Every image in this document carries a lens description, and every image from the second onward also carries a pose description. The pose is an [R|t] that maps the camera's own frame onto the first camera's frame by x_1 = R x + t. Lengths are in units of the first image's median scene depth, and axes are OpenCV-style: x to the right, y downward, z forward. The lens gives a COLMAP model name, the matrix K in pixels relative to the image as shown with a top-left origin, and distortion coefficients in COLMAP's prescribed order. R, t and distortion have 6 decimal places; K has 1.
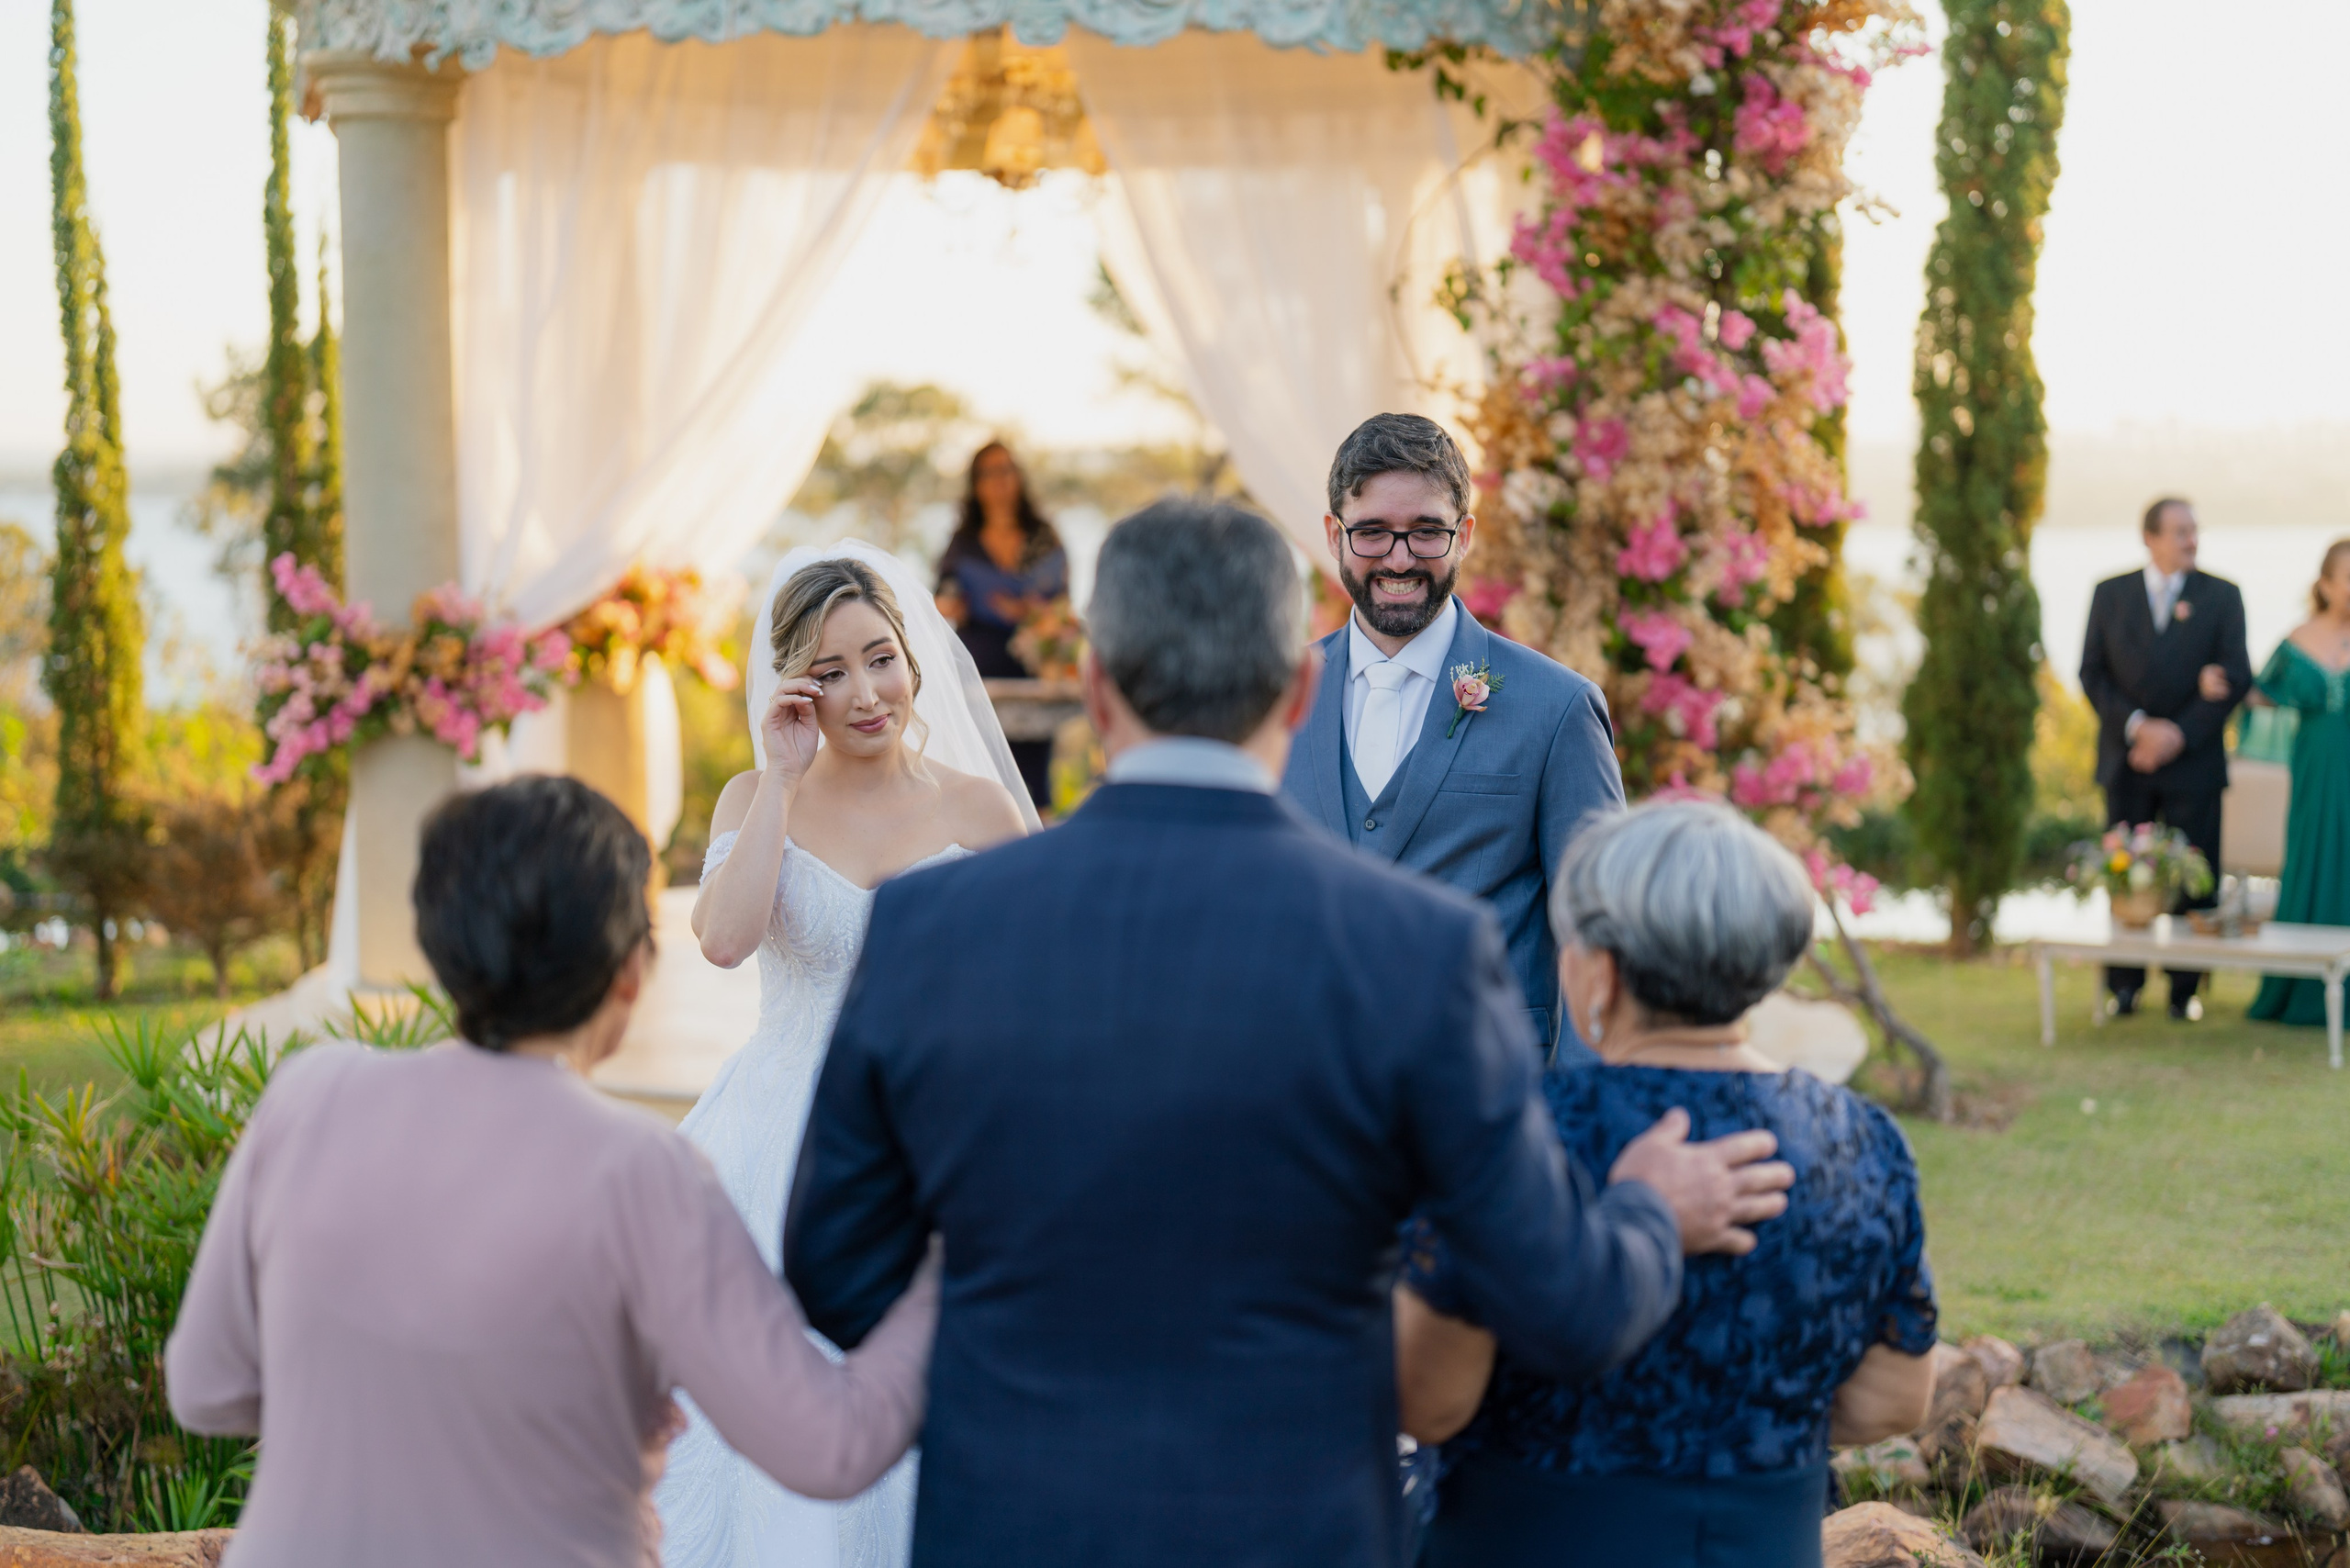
lens RADIAL K [[3243.1, 0, 1175.0], [0, 3243.1, 784.0], [0, 0, 1]] dist [0.003549, 0.112918]
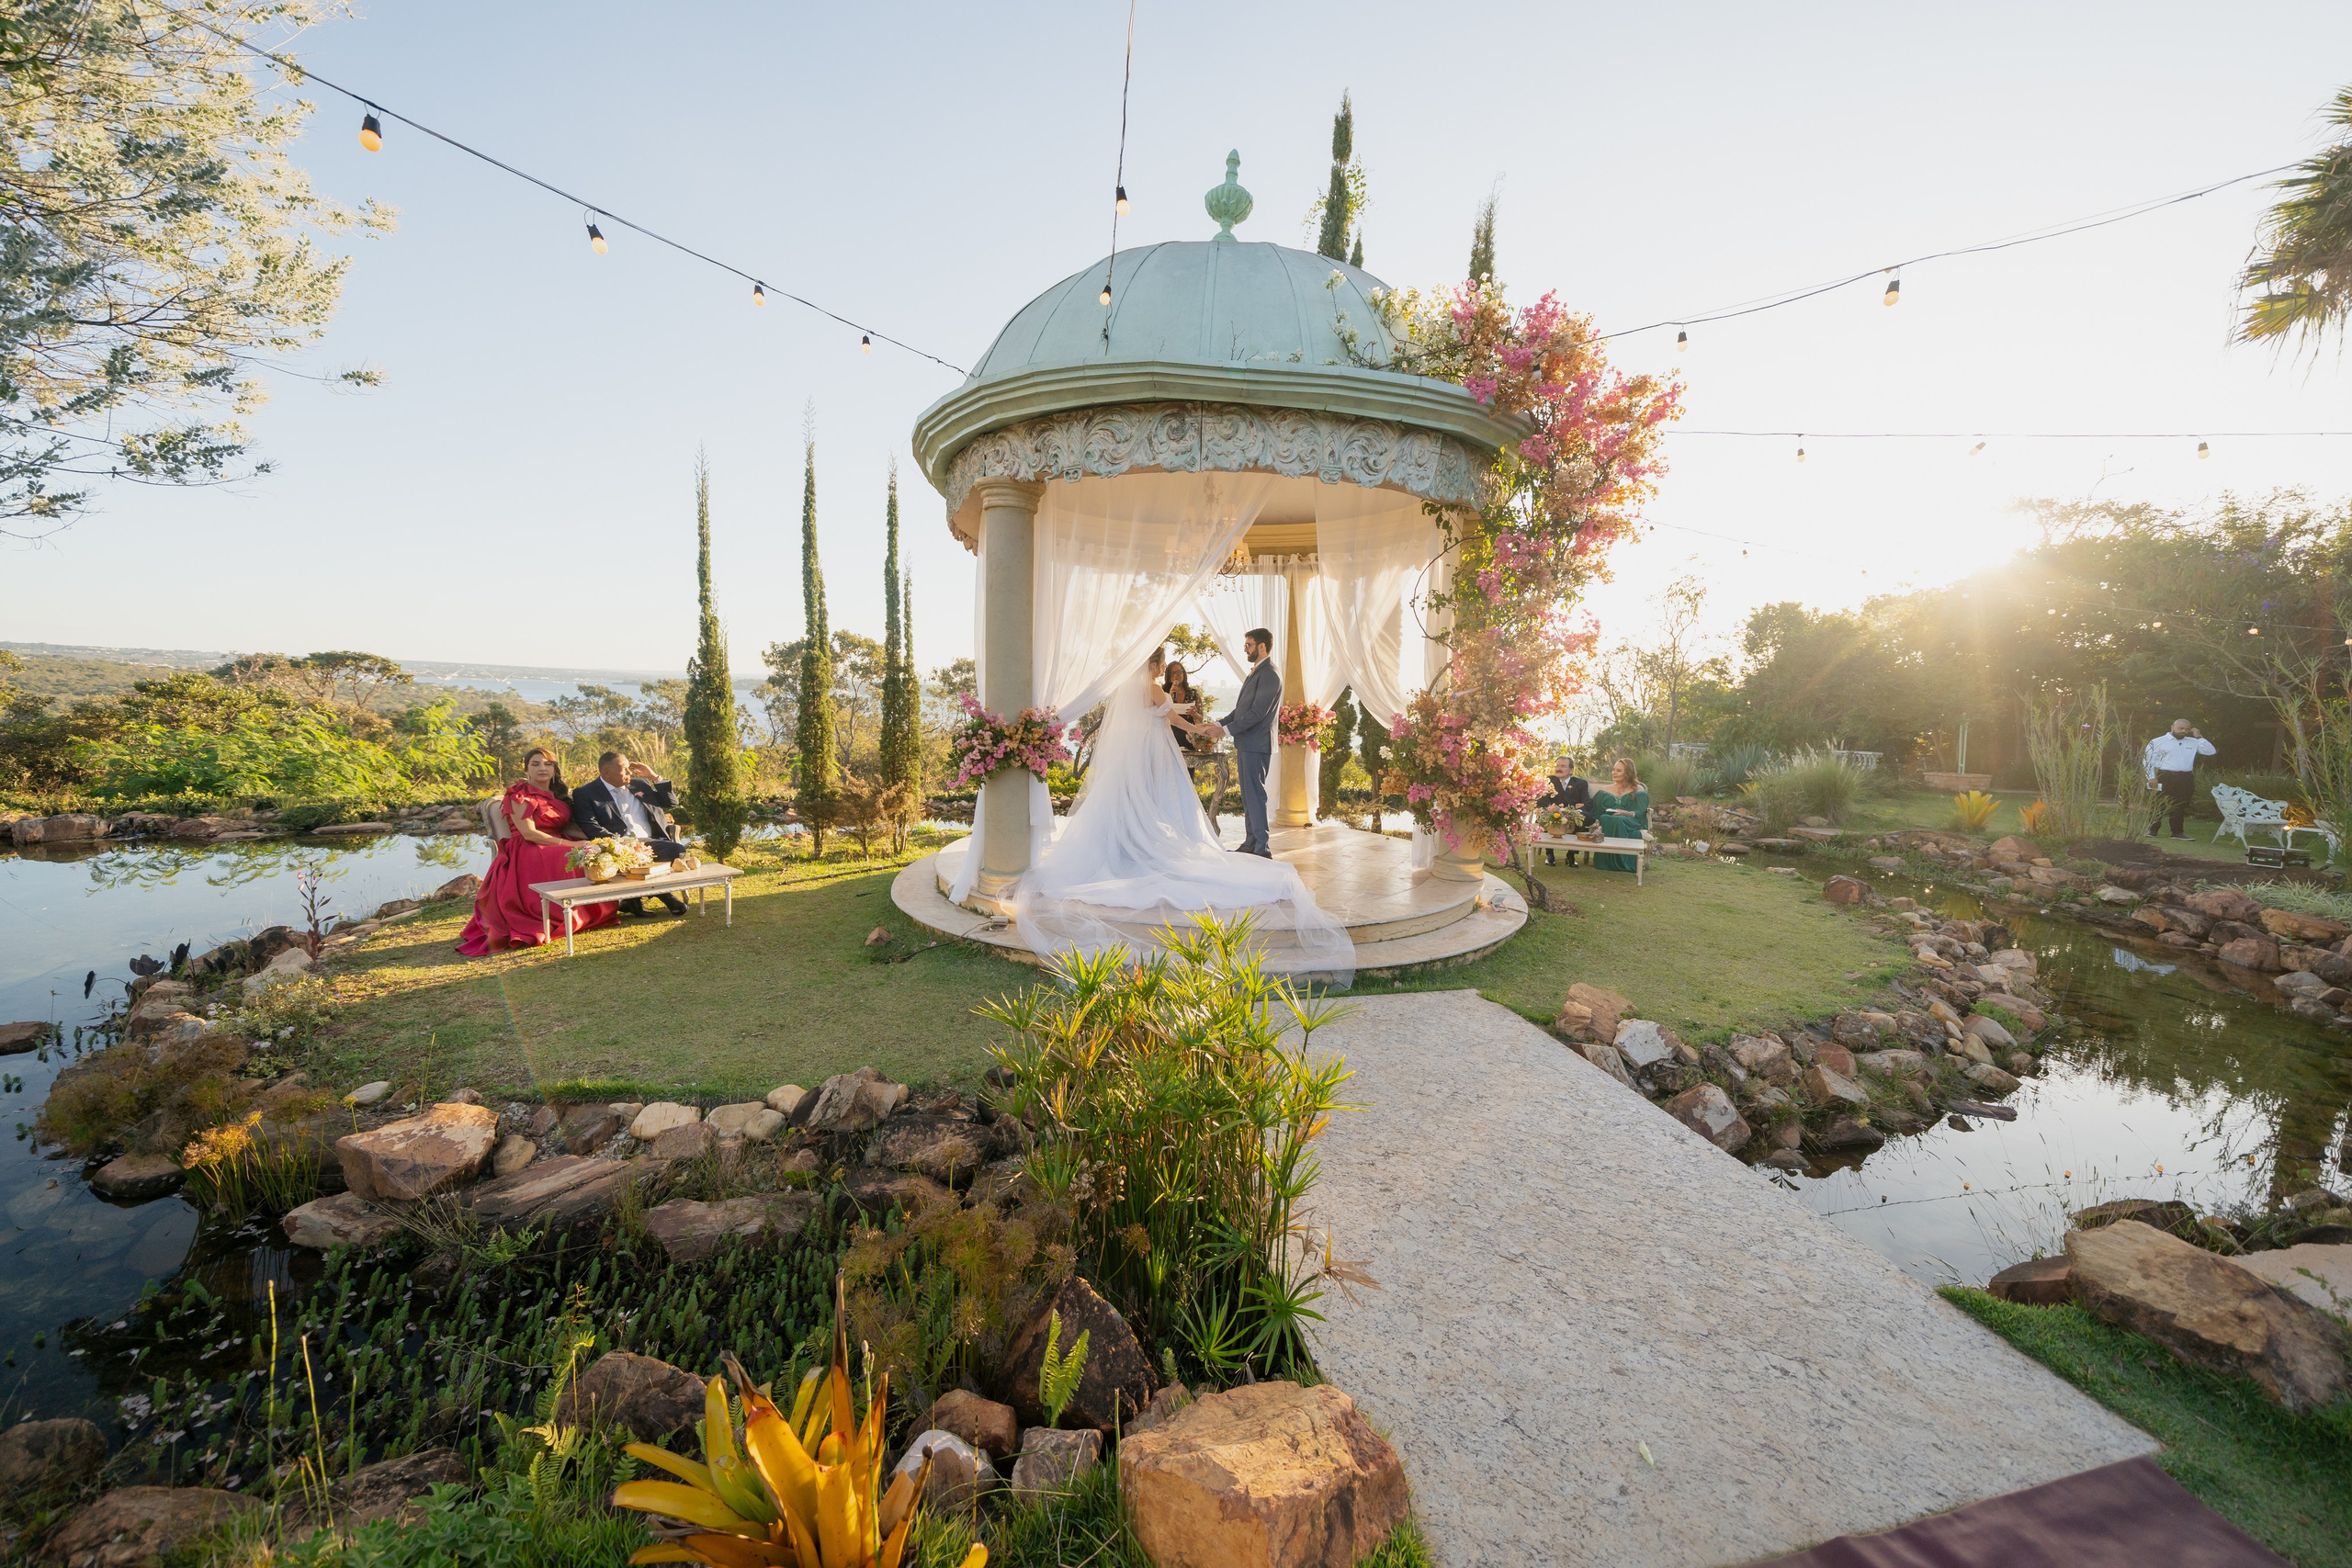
lens RADIAL K [[820.0, 0, 1170.0], [0, 820.0, 782.9], [0, 0, 1]] dist [-0.002223, -0.000250]
pose [[0.982892, 0.010734, 0.183871, -0.238449], [-0.013143, 0.999843, 0.011884, -0.013306], [-0.183715, -0.014098, 0.982879, 0.389847]]
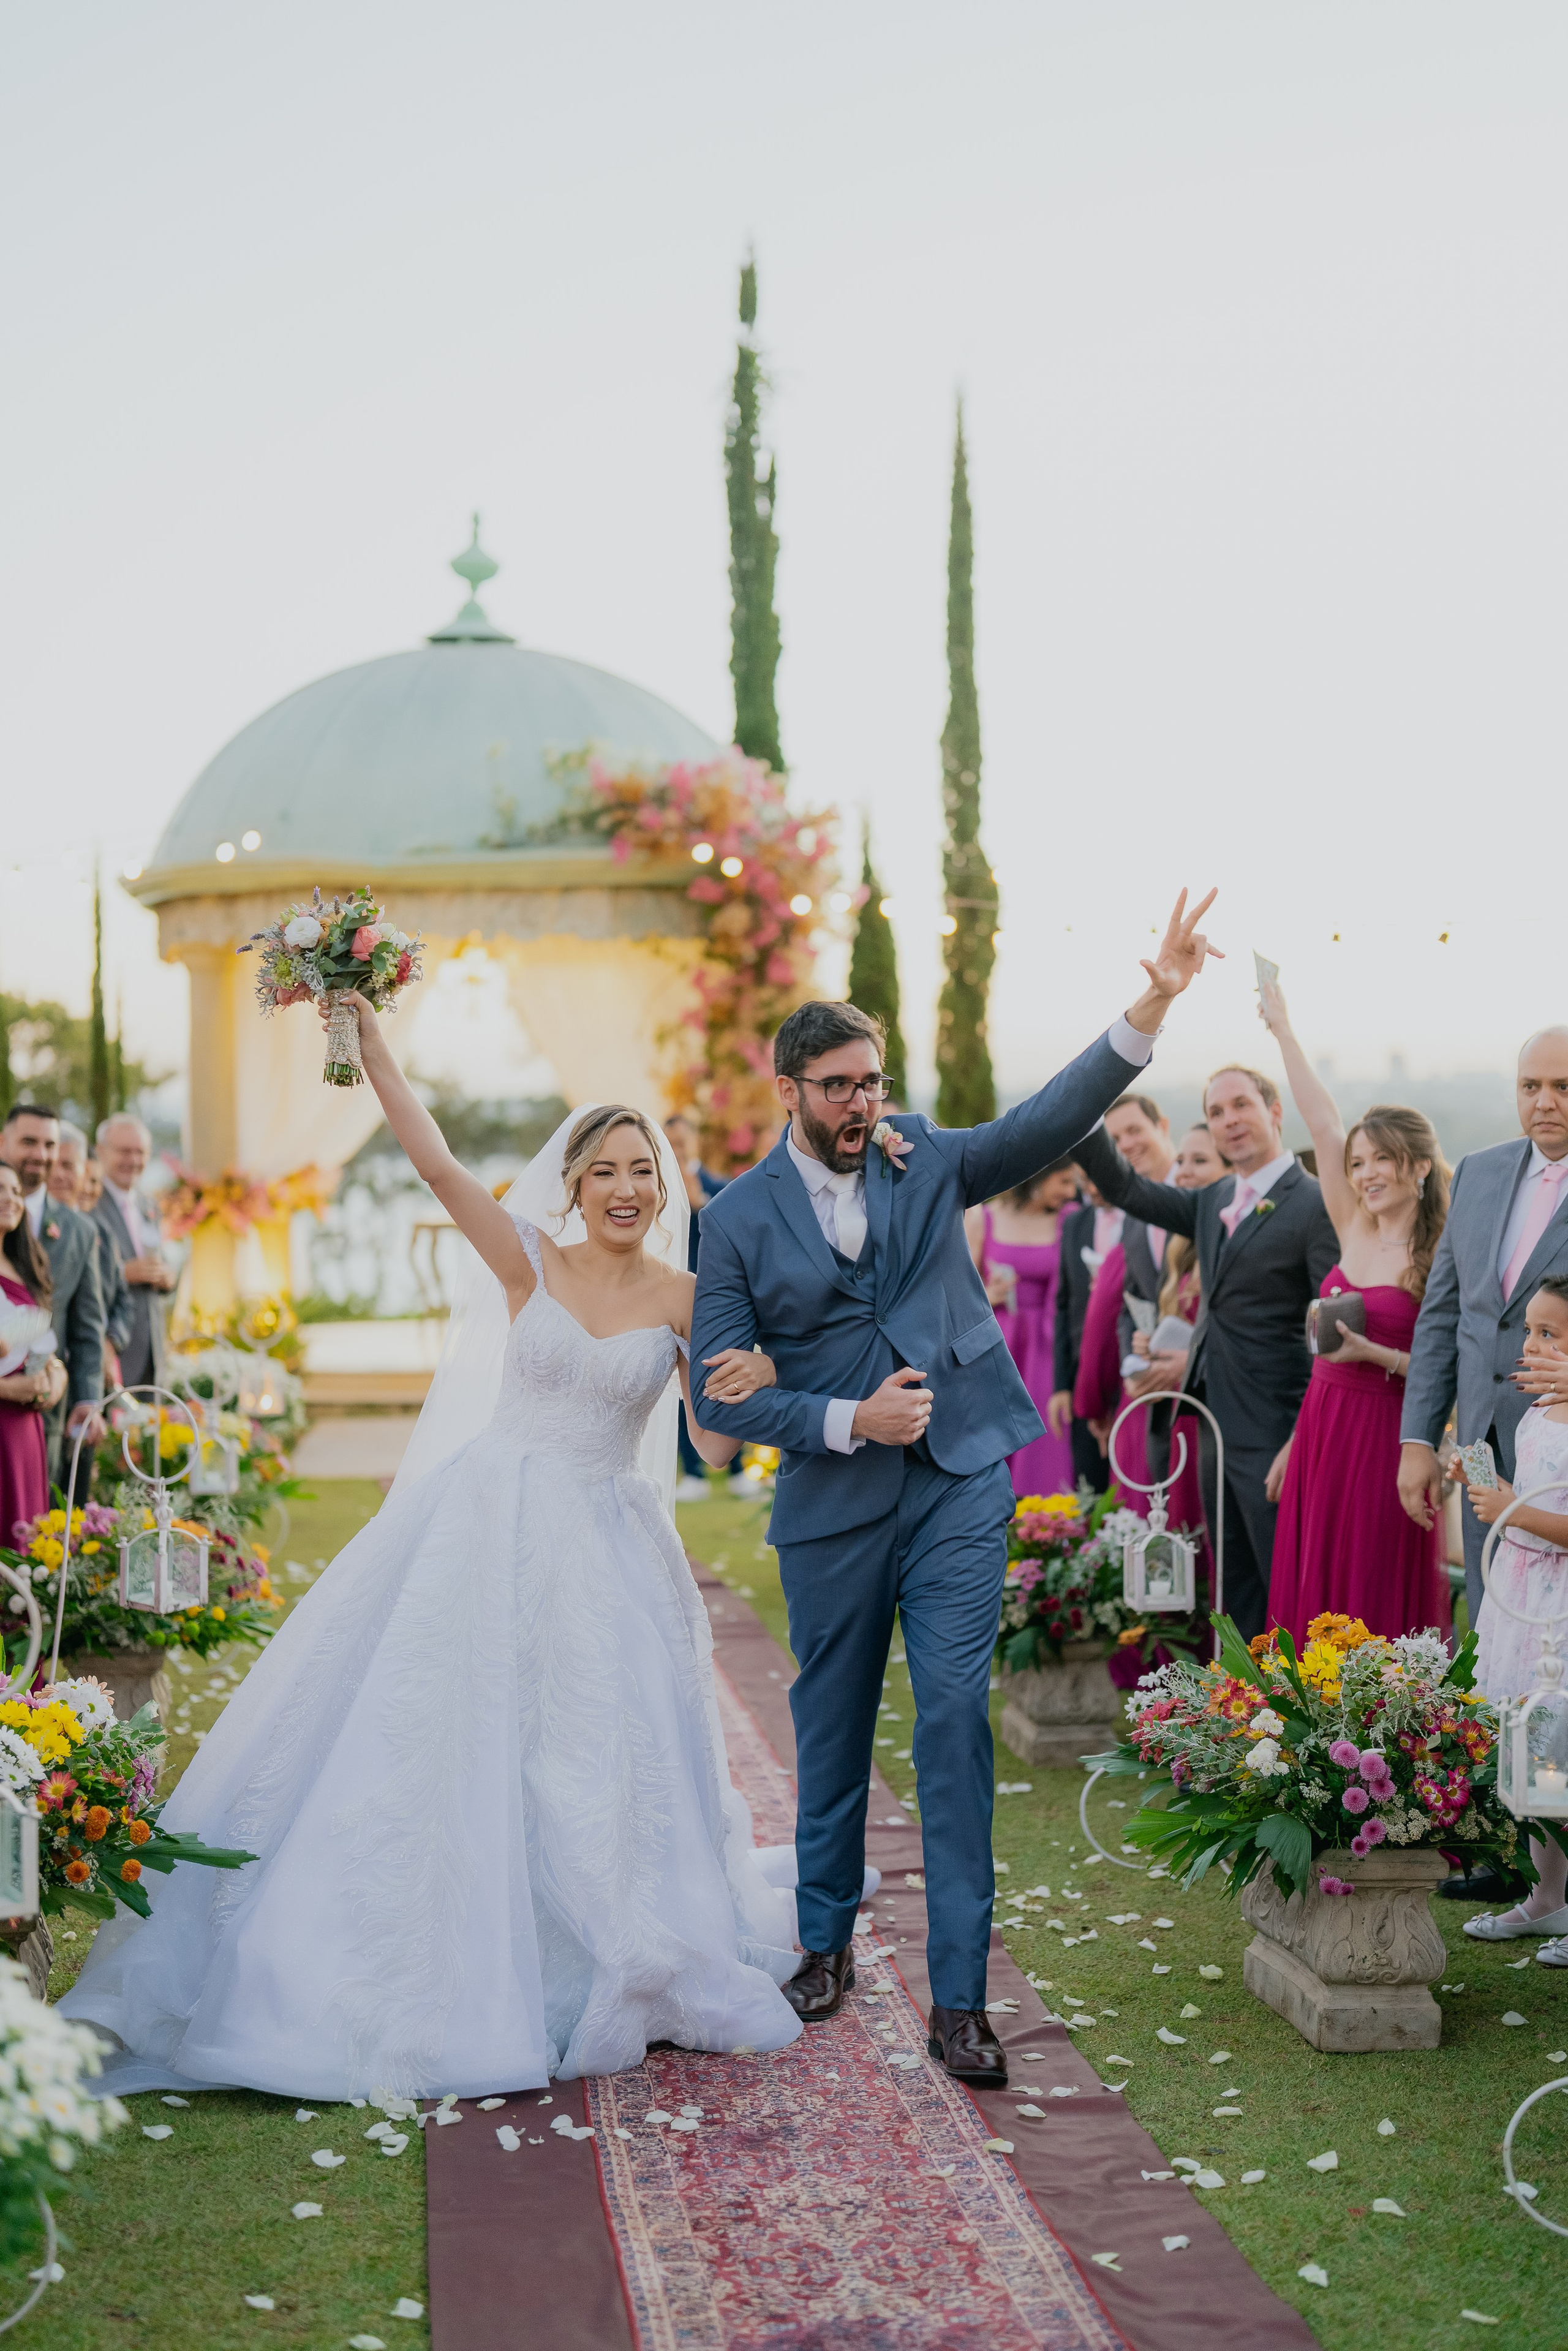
lens RADIAL K [[3244.2, 0, 779.4], [0, 3244.2, 1173.0], [0, 0, 1]] dist [0.003549, 0.112918]
pose [[0.998457, -0.014192, 0.053690, 0.042029], [0.018488, 0.996592, -0.080393, 0.141739], [-0.052366, 0.081262, 0.995316, -1.365361]]
